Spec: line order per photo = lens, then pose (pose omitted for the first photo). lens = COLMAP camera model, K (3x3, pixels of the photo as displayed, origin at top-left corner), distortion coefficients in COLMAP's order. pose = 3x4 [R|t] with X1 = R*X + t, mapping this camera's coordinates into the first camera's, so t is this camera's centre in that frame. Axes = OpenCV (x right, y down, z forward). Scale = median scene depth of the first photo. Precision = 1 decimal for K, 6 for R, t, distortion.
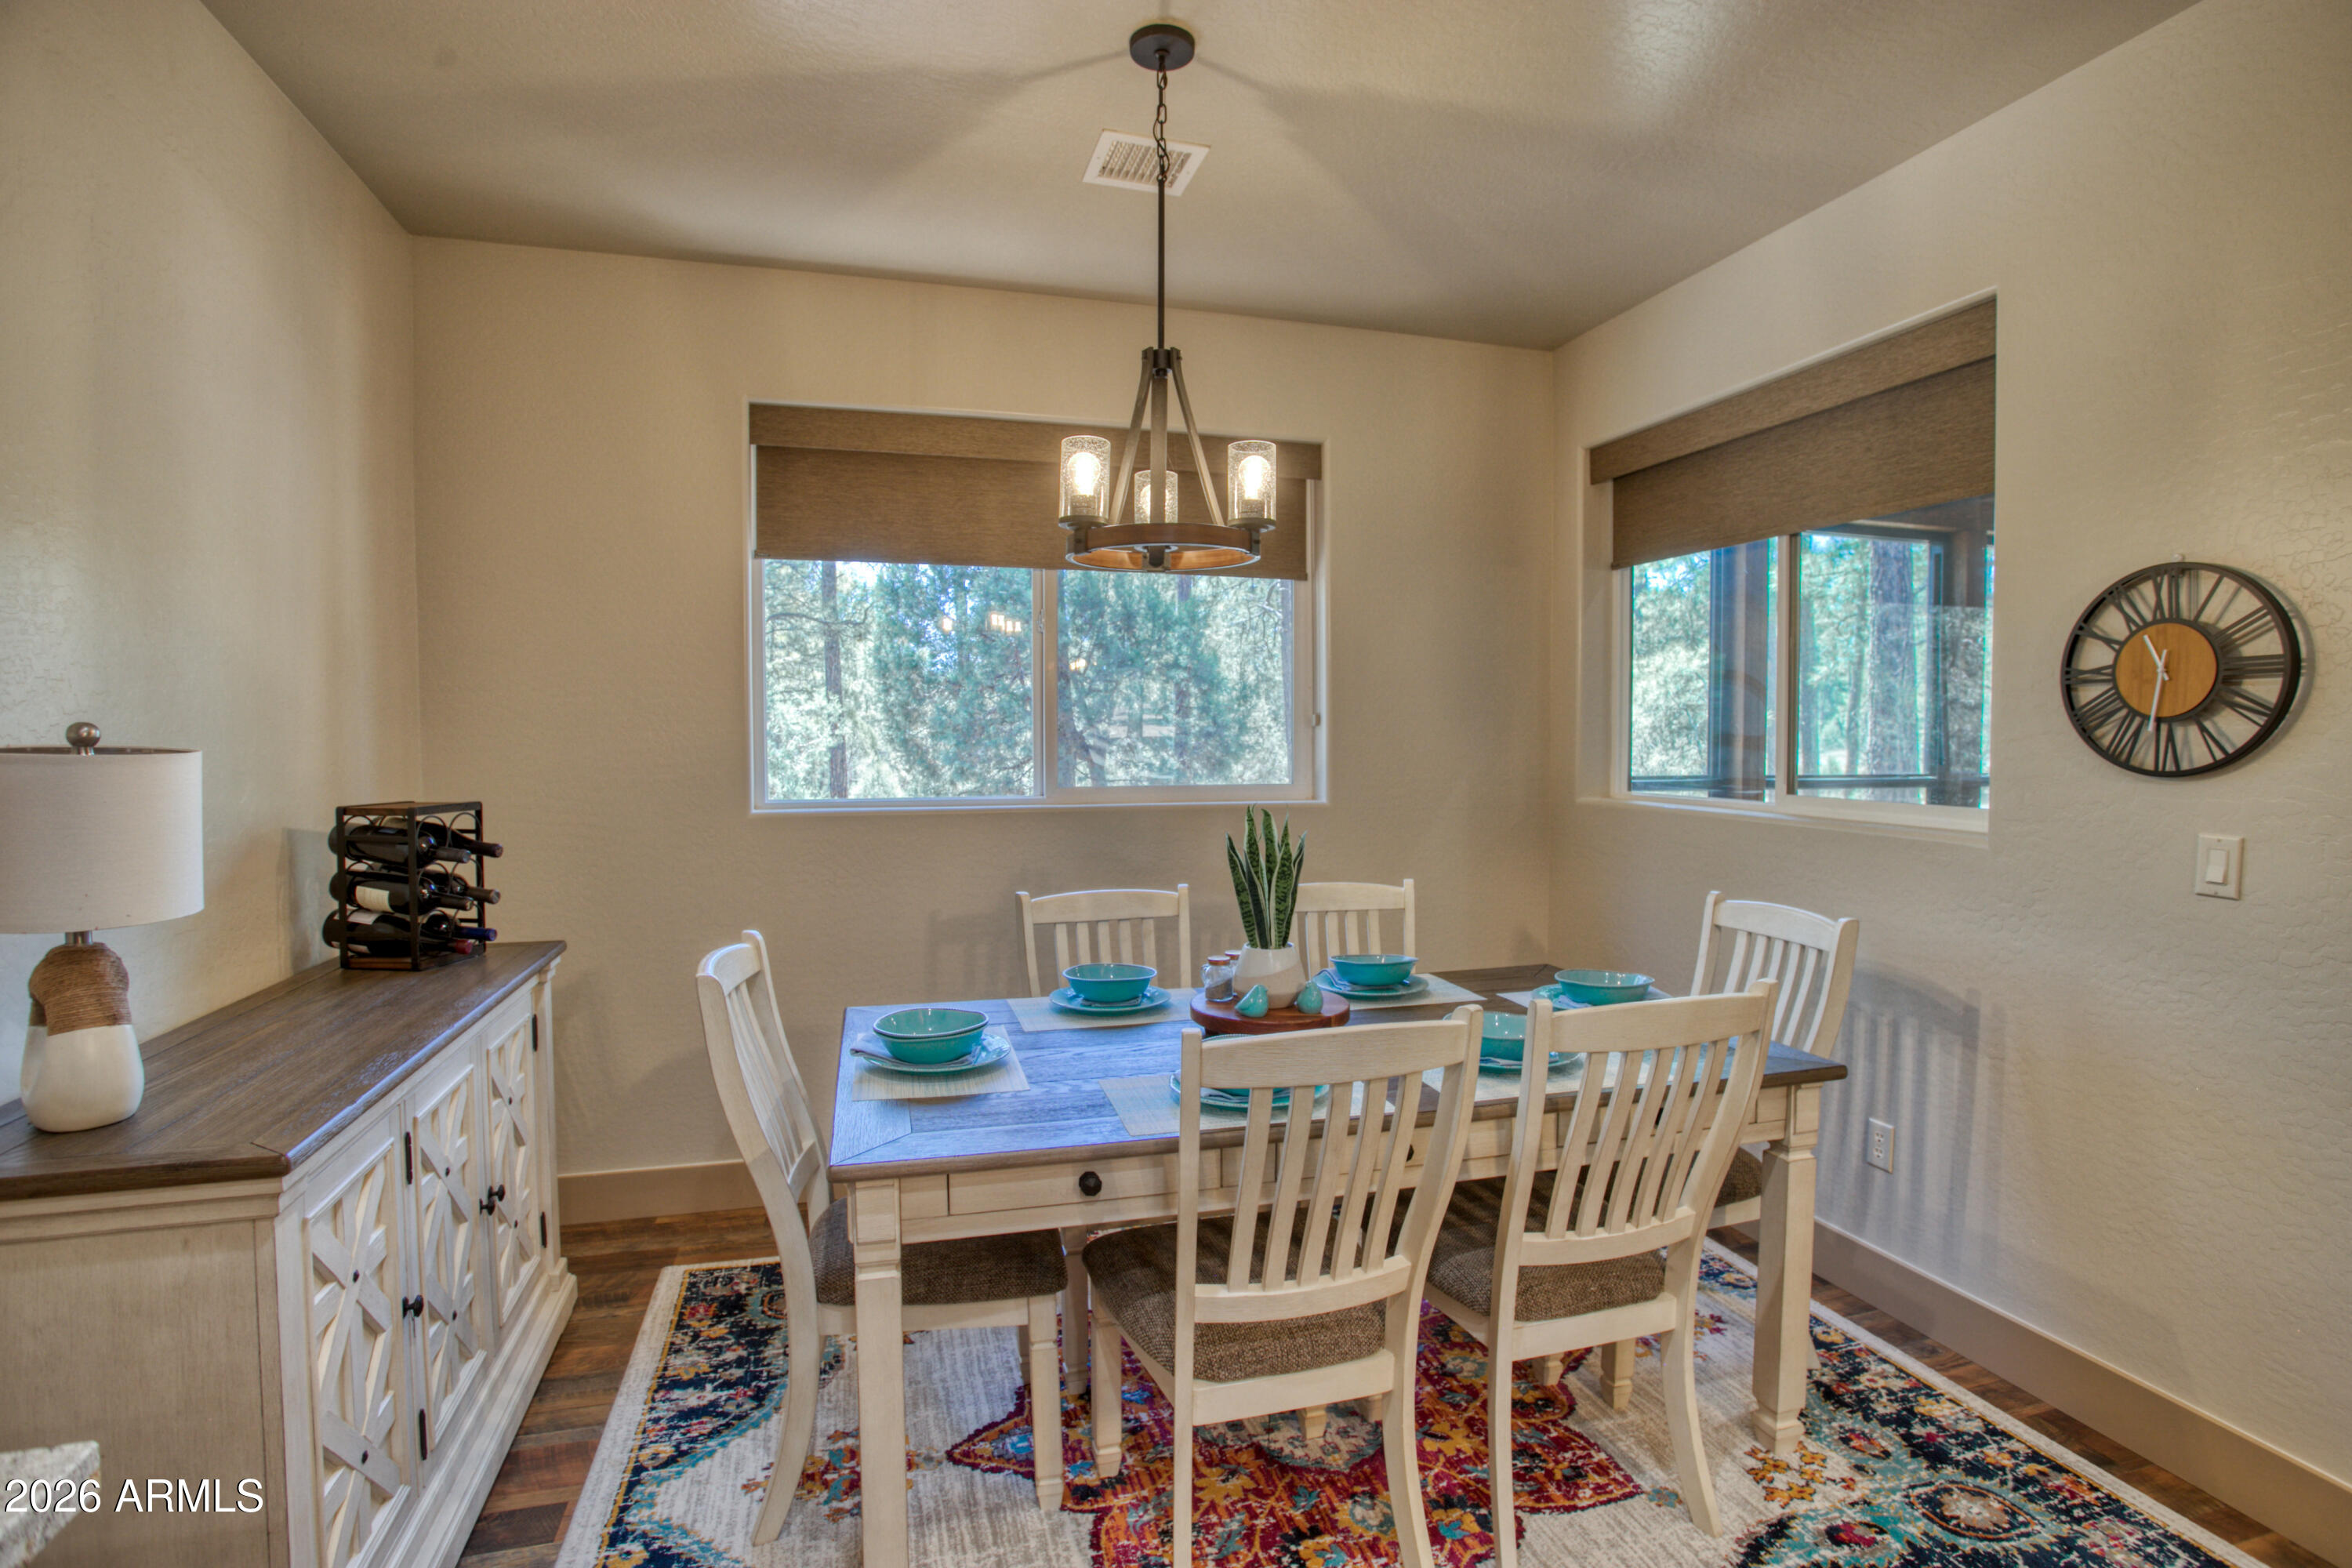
lens RADIAL K [[1145.4, 0, 1185.0], [0, 1145.4, 778.8], [0, 0, 1]] dist [-0.075083, 0.030141]
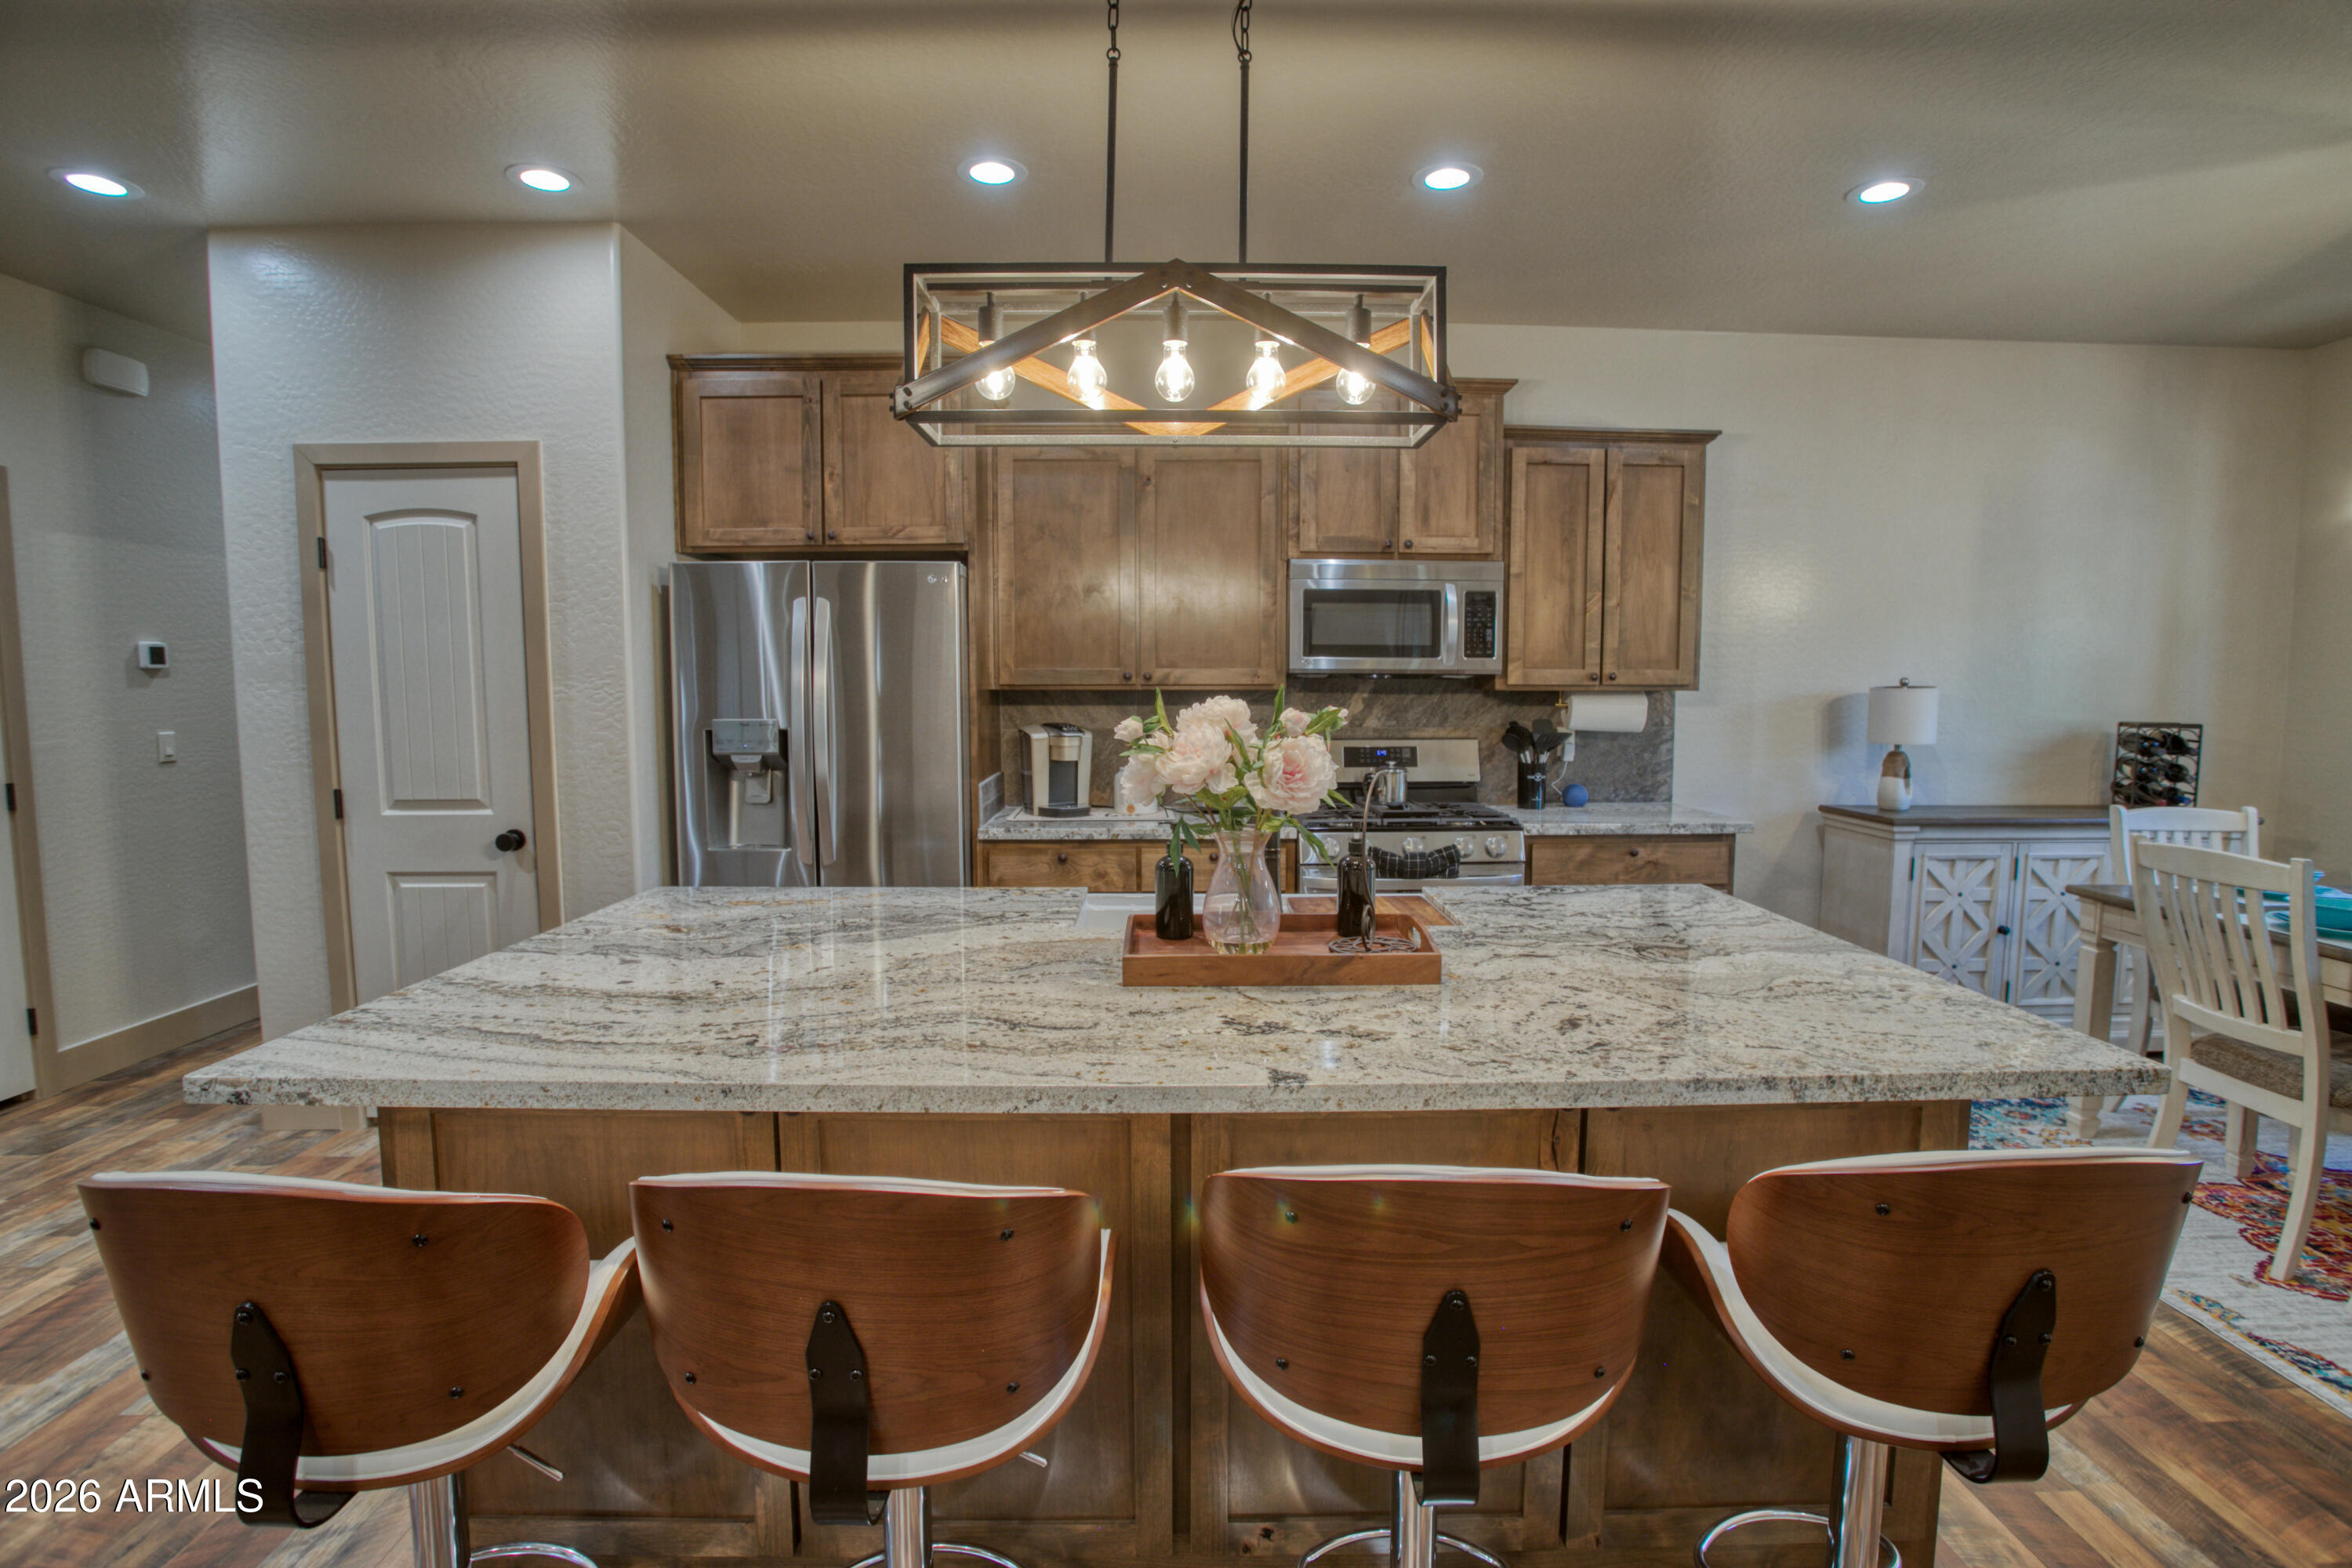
lens RADIAL K [[1145.4, 0, 1185.0], [0, 1145.4, 778.8], [0, 0, 1]] dist [-0.075083, 0.030141]
pose [[-0.263229, 0.084204, -0.961052, 1.586924], [-0.038422, 0.994478, 0.097656, 0.000399], [0.963968, 0.062632, -0.258540, -0.066644]]
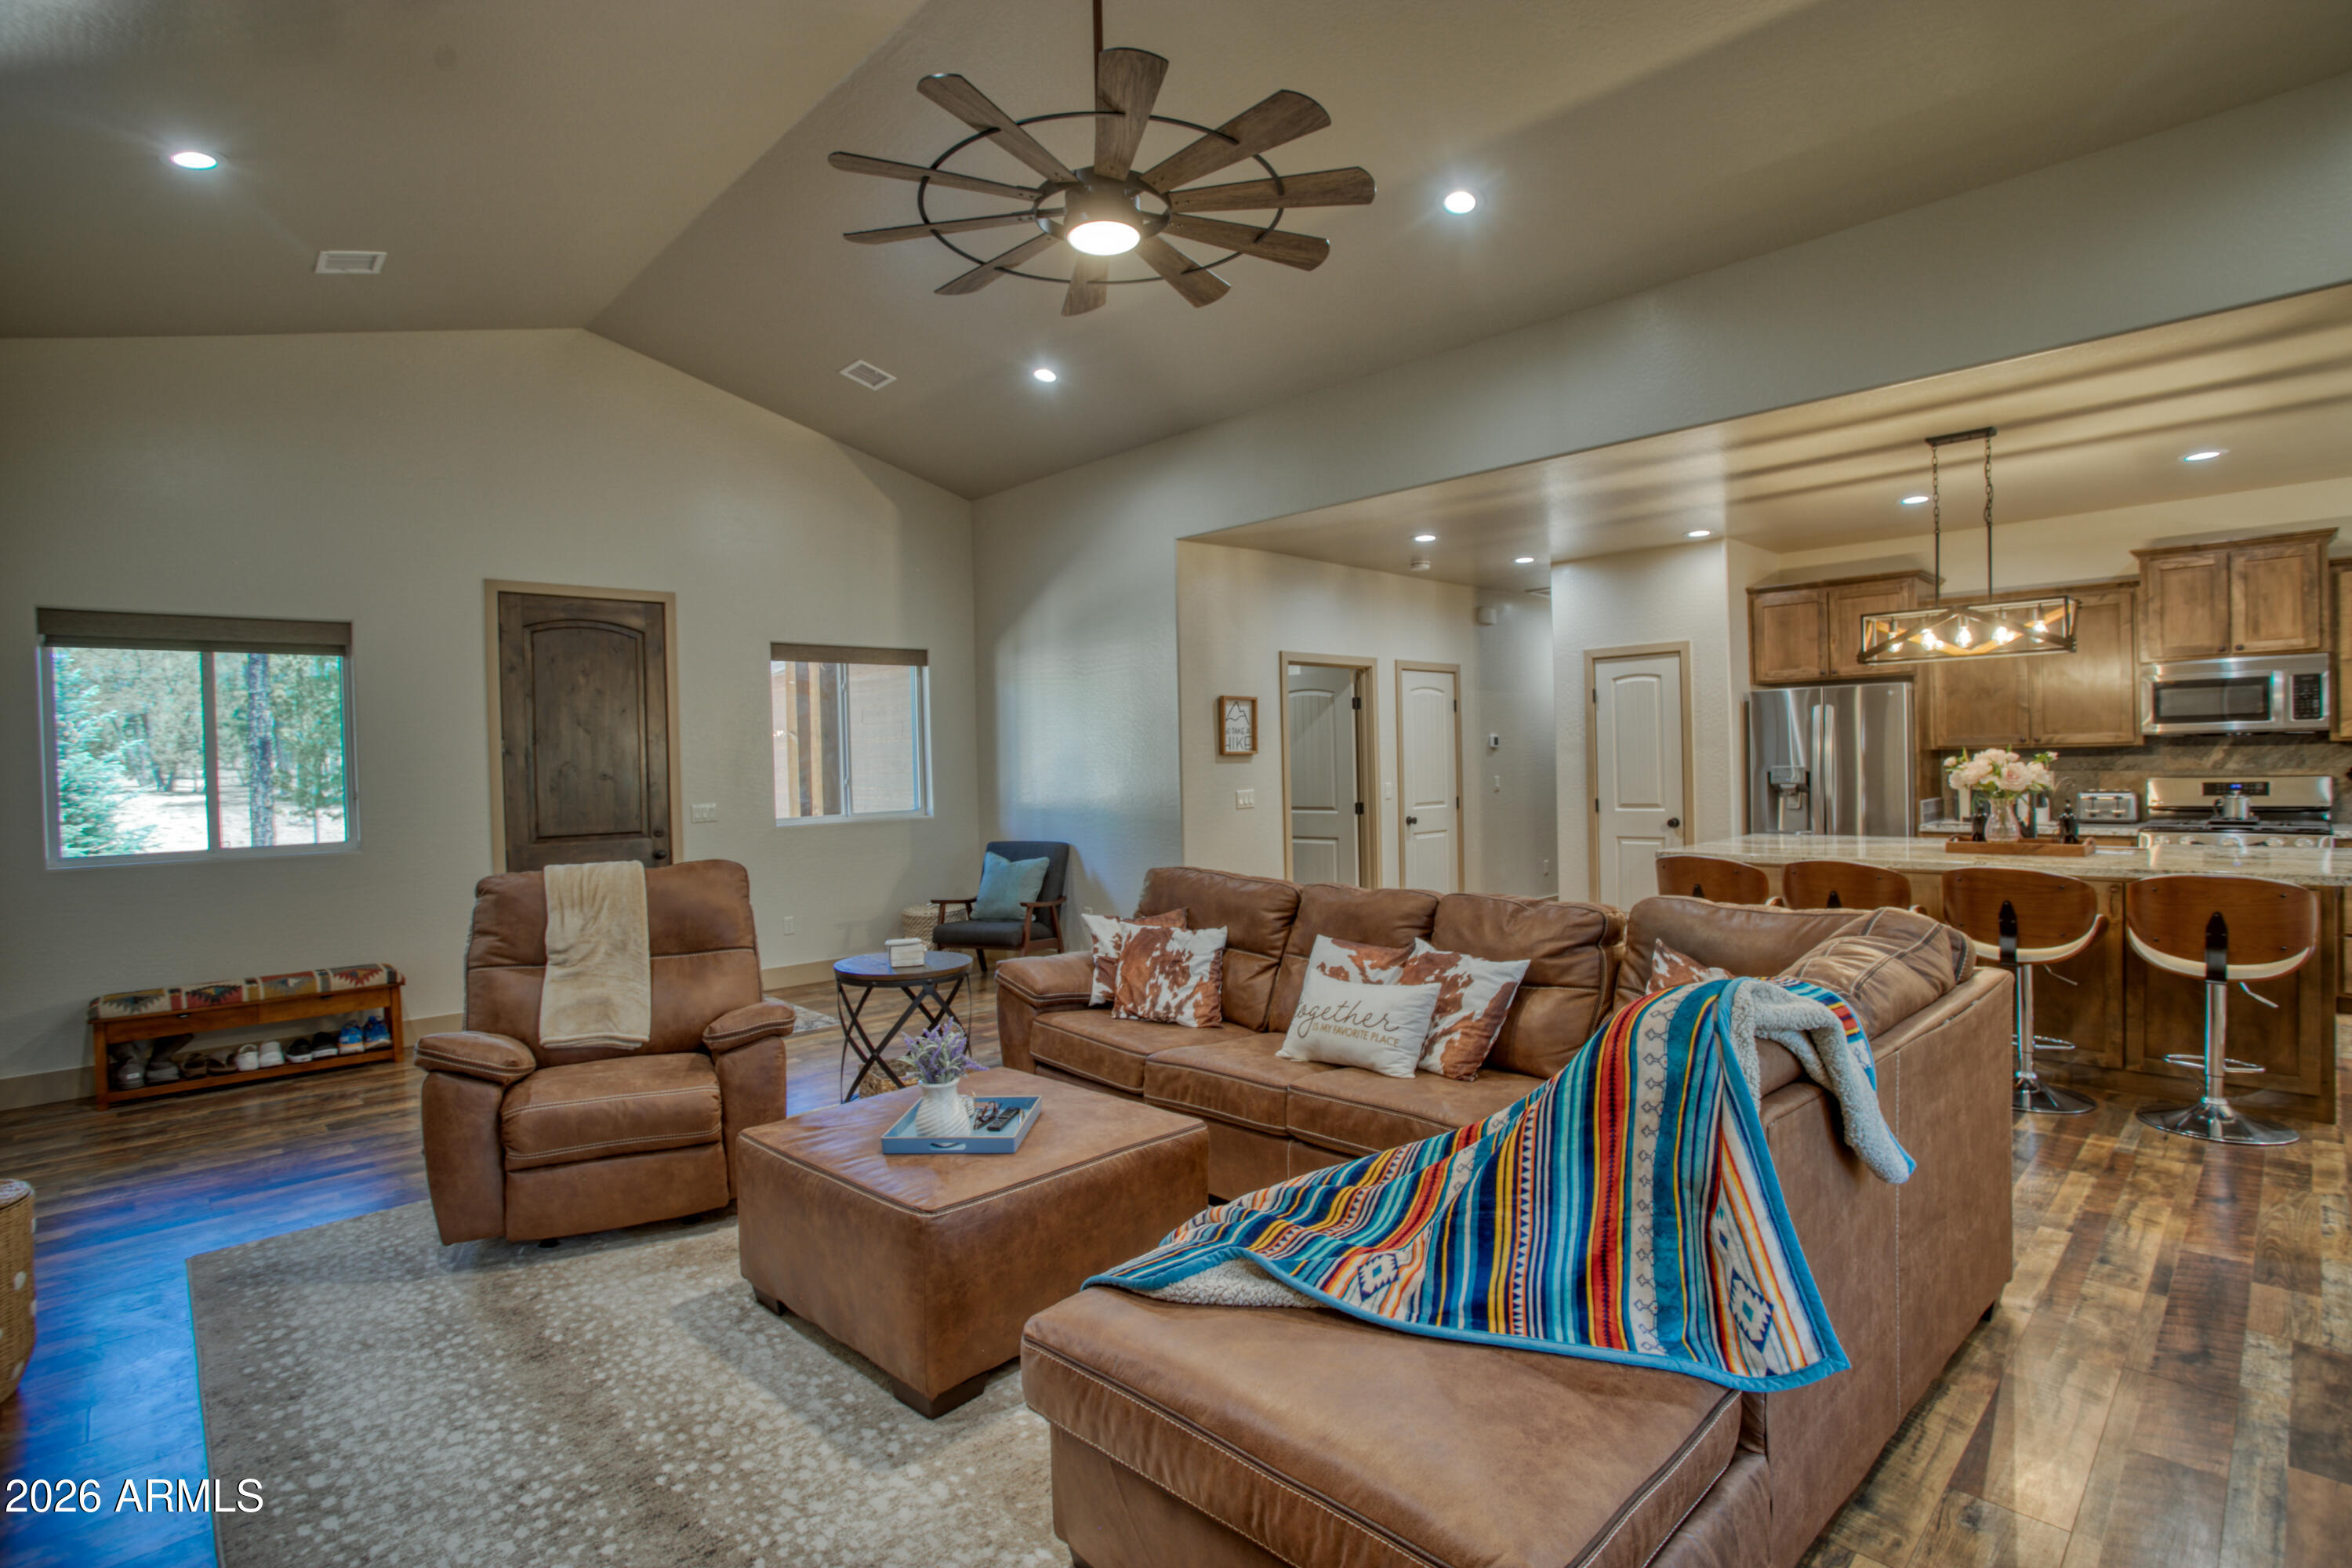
lens RADIAL K [[1145.4, 0, 1185.0], [0, 1145.4, 778.8], [0, 0, 1]] dist [-0.075083, 0.030141]
pose [[-0.883782, 0.030756, -0.466886, 3.248928], [0.007760, 0.998664, 0.051097, -0.045289], [0.467834, 0.041536, -0.882840, 0.957331]]
